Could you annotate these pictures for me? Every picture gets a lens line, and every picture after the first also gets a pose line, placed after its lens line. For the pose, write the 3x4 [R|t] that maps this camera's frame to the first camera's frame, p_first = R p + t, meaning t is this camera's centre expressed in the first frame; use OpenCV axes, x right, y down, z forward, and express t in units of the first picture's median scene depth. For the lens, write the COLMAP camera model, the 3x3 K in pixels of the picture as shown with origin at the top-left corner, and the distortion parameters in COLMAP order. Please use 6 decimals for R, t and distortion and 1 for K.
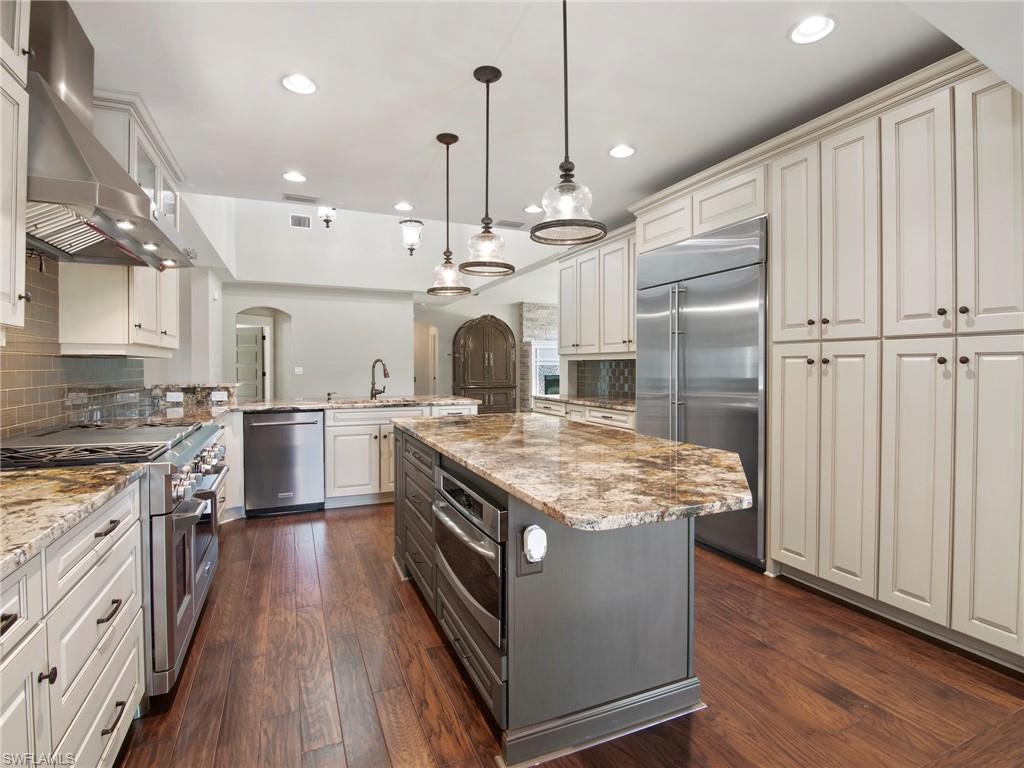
lens RADIAL K [[517.6, 0, 556.3], [0, 517.6, 365.9], [0, 0, 1]] dist [-0.006499, -0.000969]
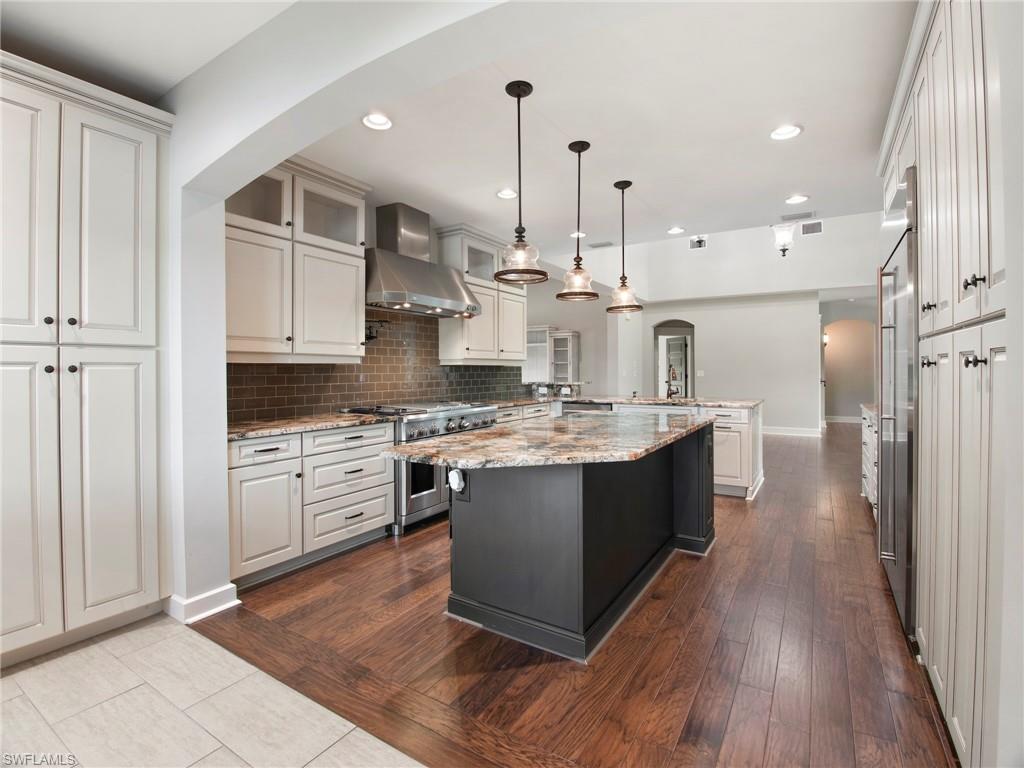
lens RADIAL K [[521.3, 0, 532.6], [0, 521.3, 366.0], [0, 0, 1]] dist [0.012301, -0.002258]
pose [[0.547093, -0.007222, -0.837041, 0.706647], [0.003418, 0.999974, -0.006394, -0.003369], [0.837065, 0.000637, 0.547103, 0.145894]]
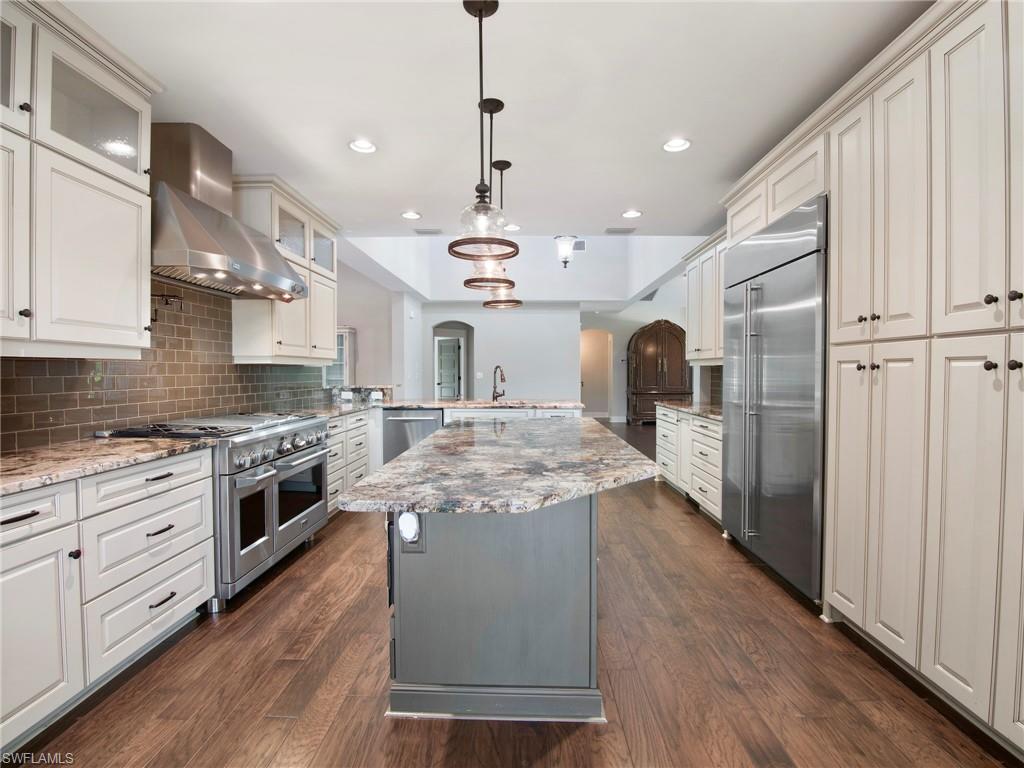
lens RADIAL K [[517.6, 0, 546.0], [0, 517.6, 375.5], [0, 0, 1]] dist [-0.006499, -0.000969]
pose [[0.903440, 0.004222, -0.428694, 0.350158], [-0.000674, 0.999964, 0.008429, -0.001494], [0.428714, -0.007326, 0.903411, 0.043124]]
